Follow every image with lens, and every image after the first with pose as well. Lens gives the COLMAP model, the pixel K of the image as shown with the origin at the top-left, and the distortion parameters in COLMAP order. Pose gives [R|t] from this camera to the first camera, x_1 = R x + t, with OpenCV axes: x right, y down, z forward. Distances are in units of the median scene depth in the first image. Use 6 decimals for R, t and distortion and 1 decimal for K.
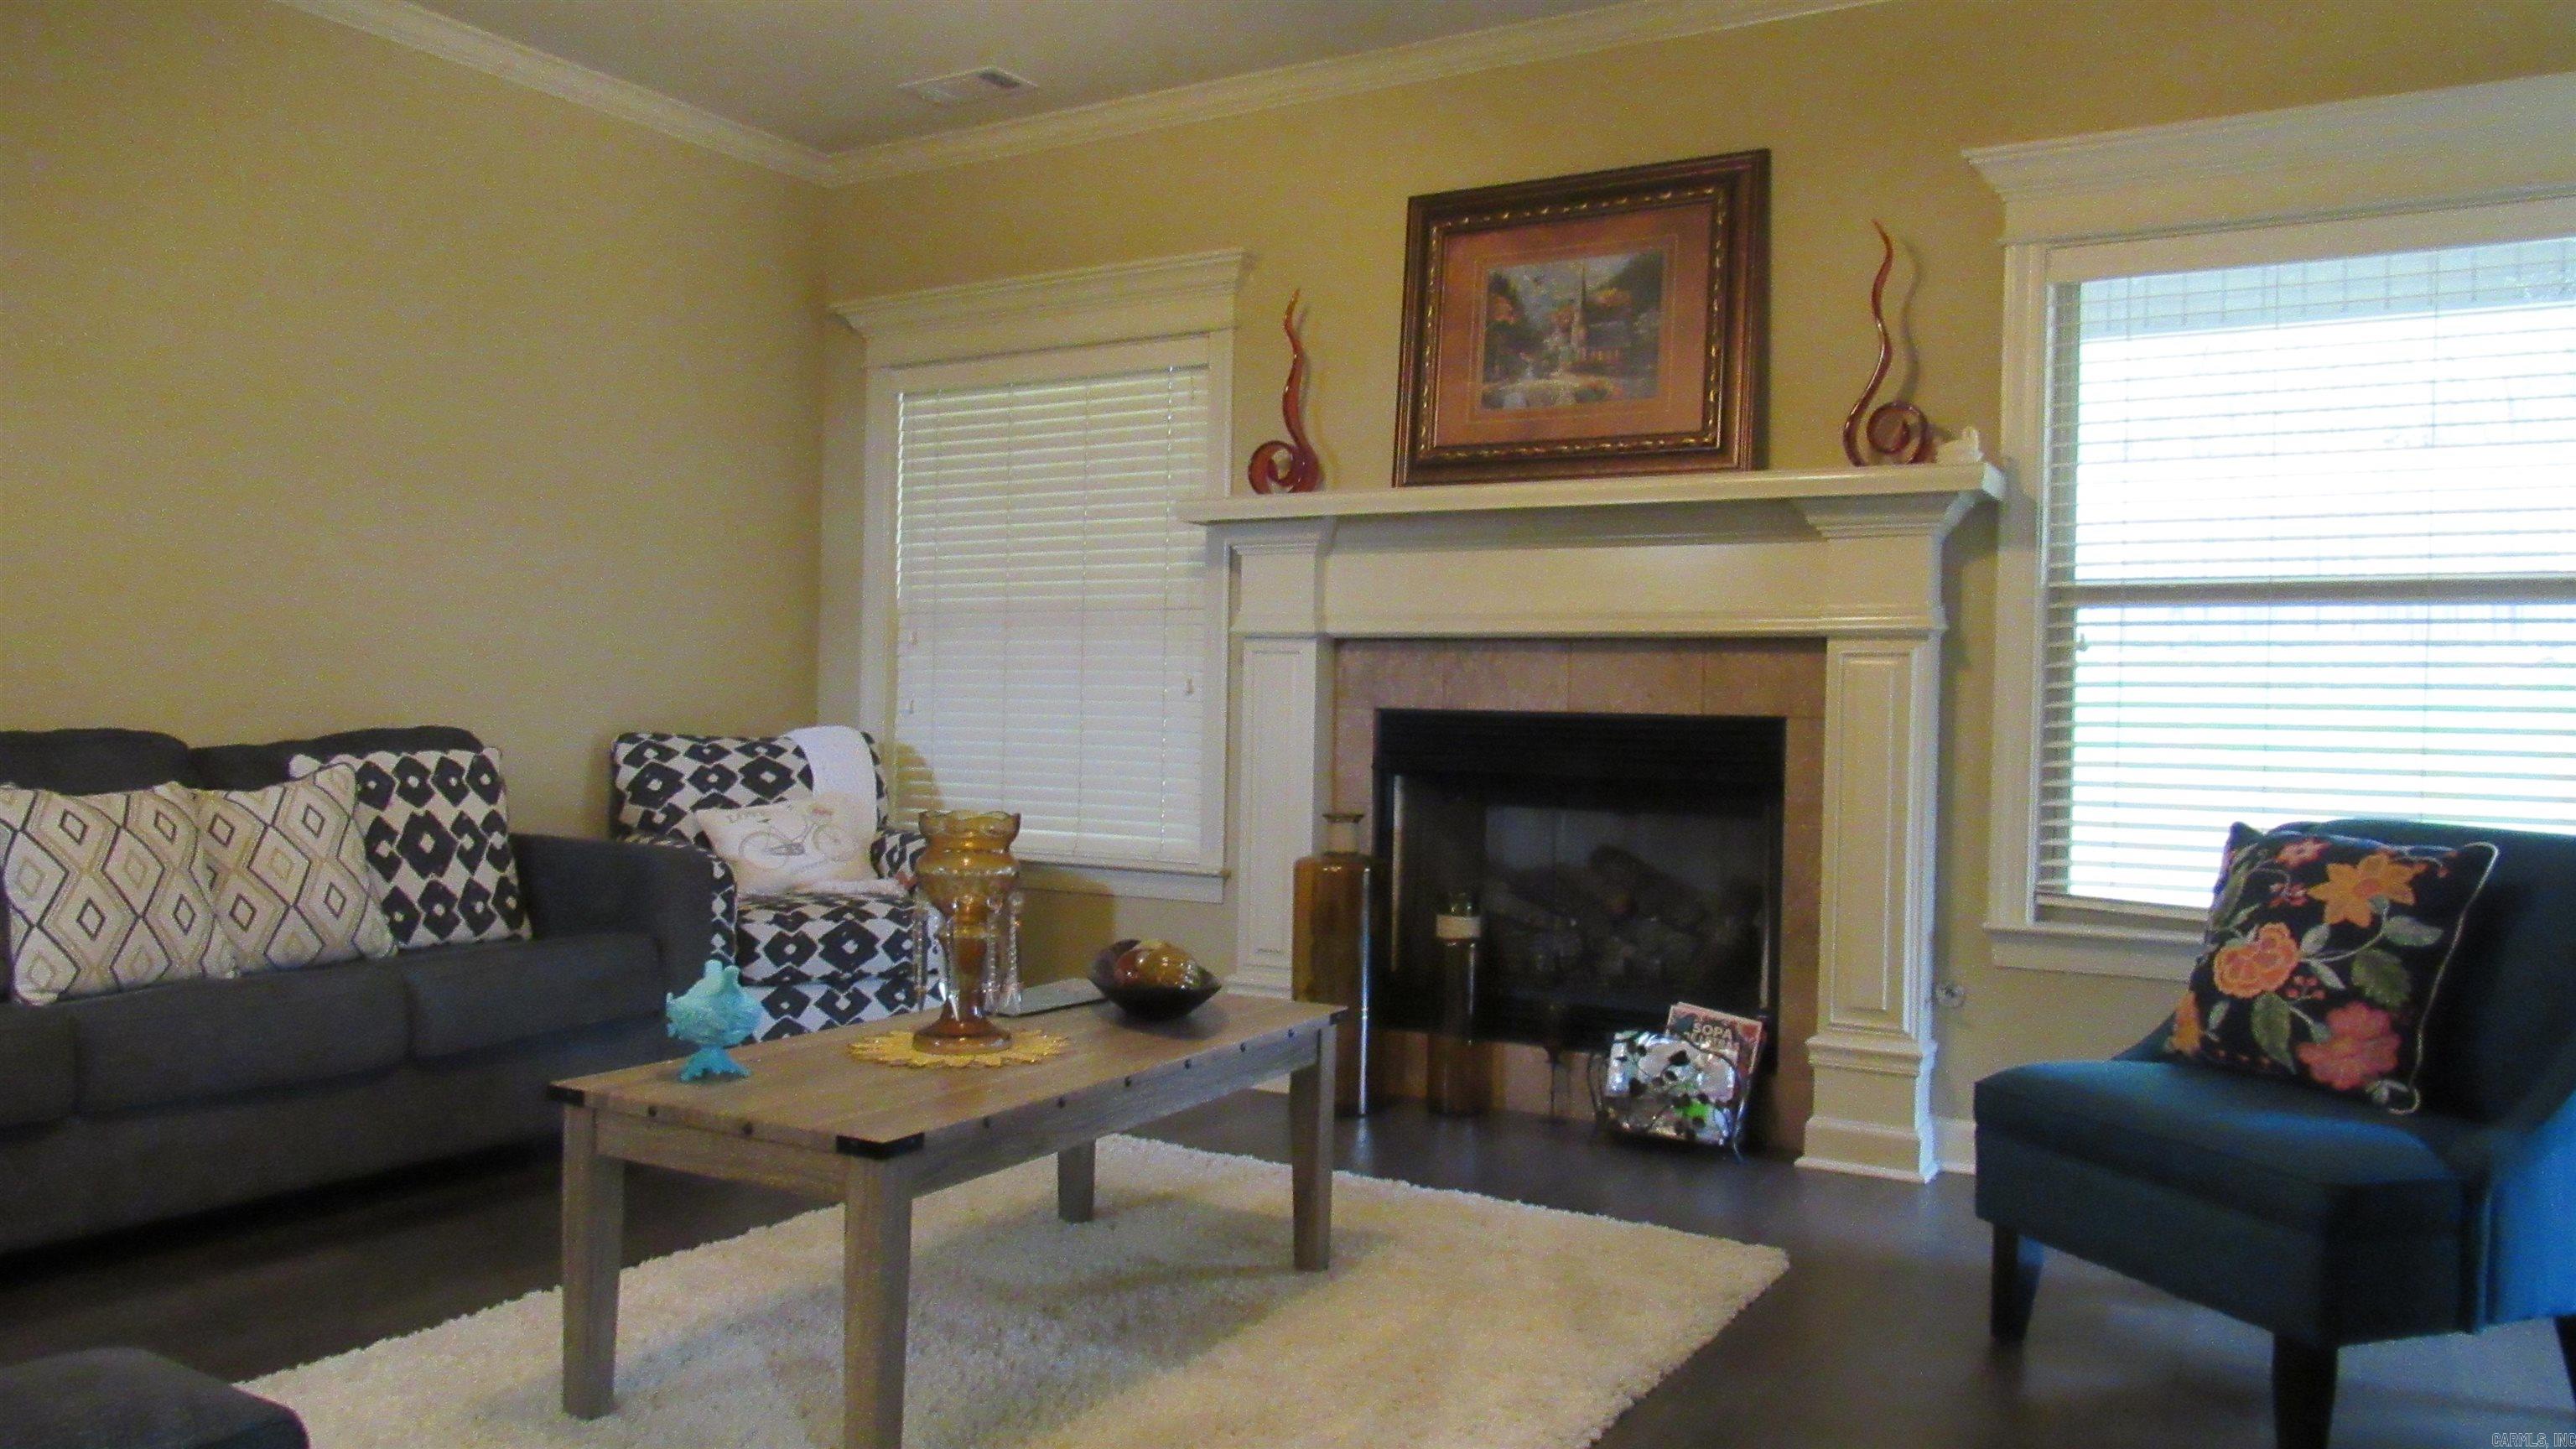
lens RADIAL K [[1841.4, 0, 1287.0], [0, 1841.4, 736.6], [0, 0, 1]] dist [-0.028076, 0.004263]
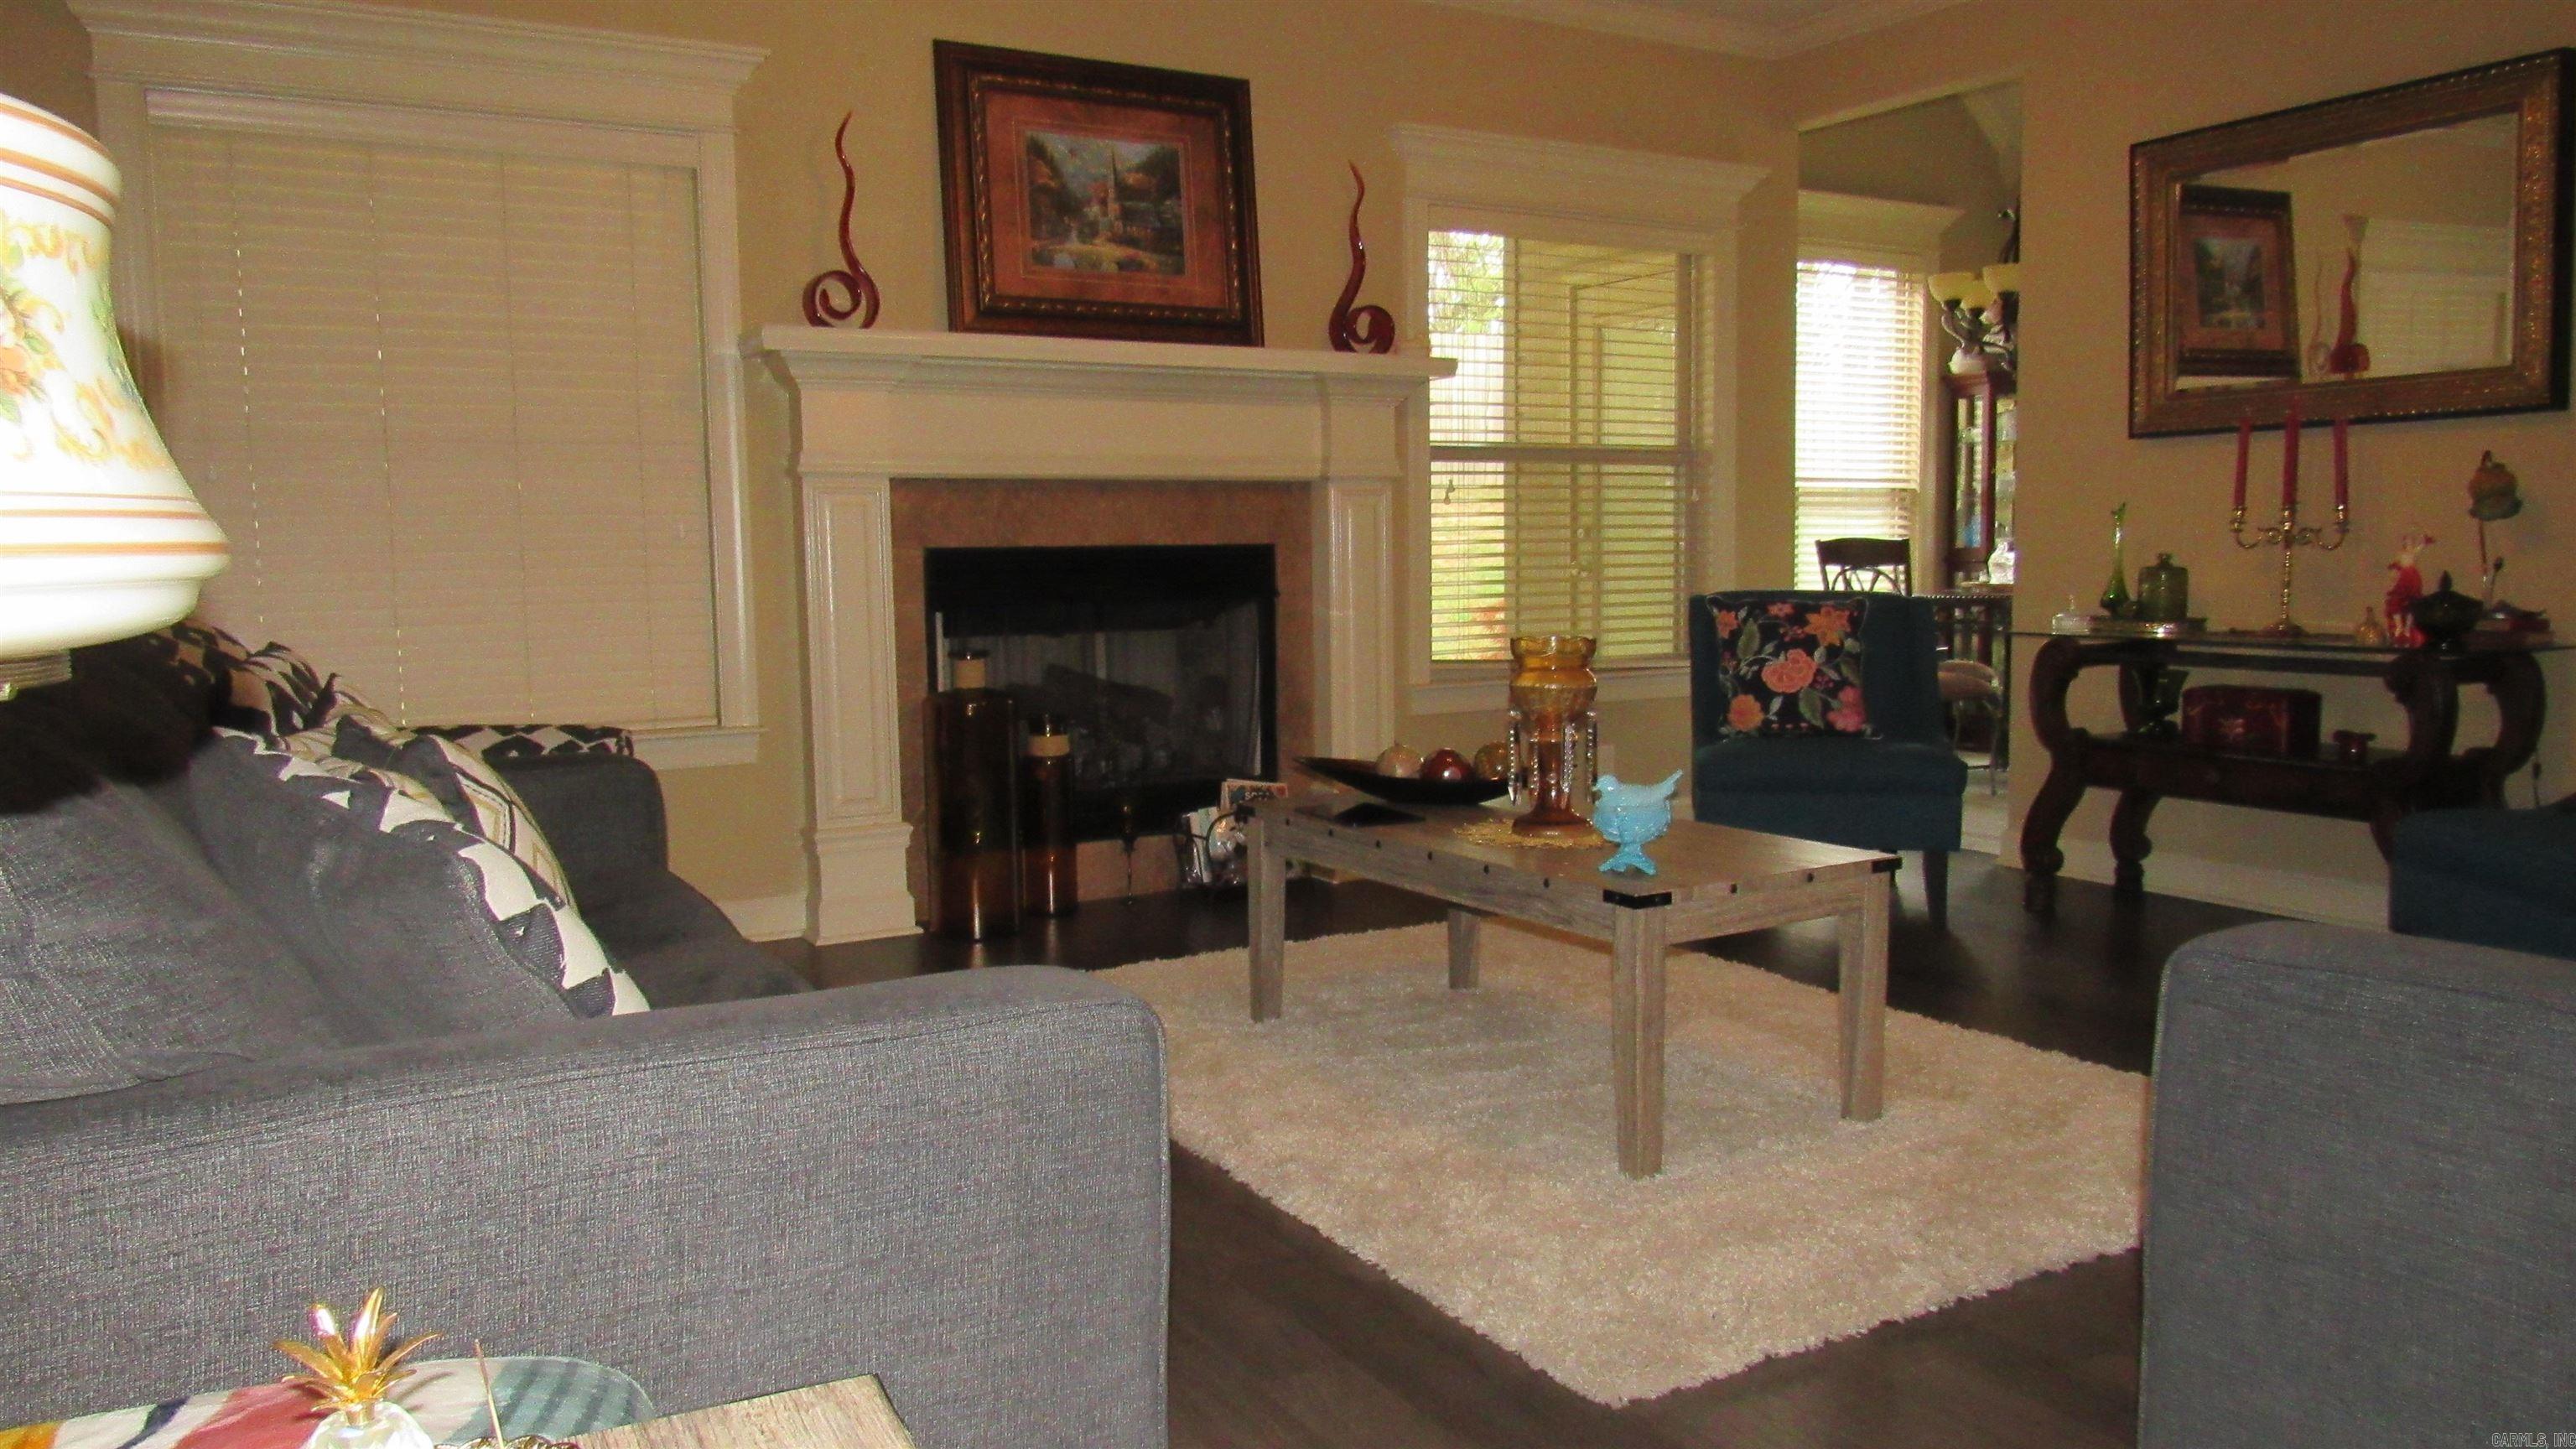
lens RADIAL K [[1841.4, 0, 1286.9], [0, 1841.4, 716.5], [0, 0, 1]] dist [-0.028076, 0.004263]
pose [[0.486347, -0.110019, 0.866812, -0.799497], [0.034329, 0.993681, 0.106861, -0.026357], [-0.873091, -0.022215, 0.487050, 0.352407]]
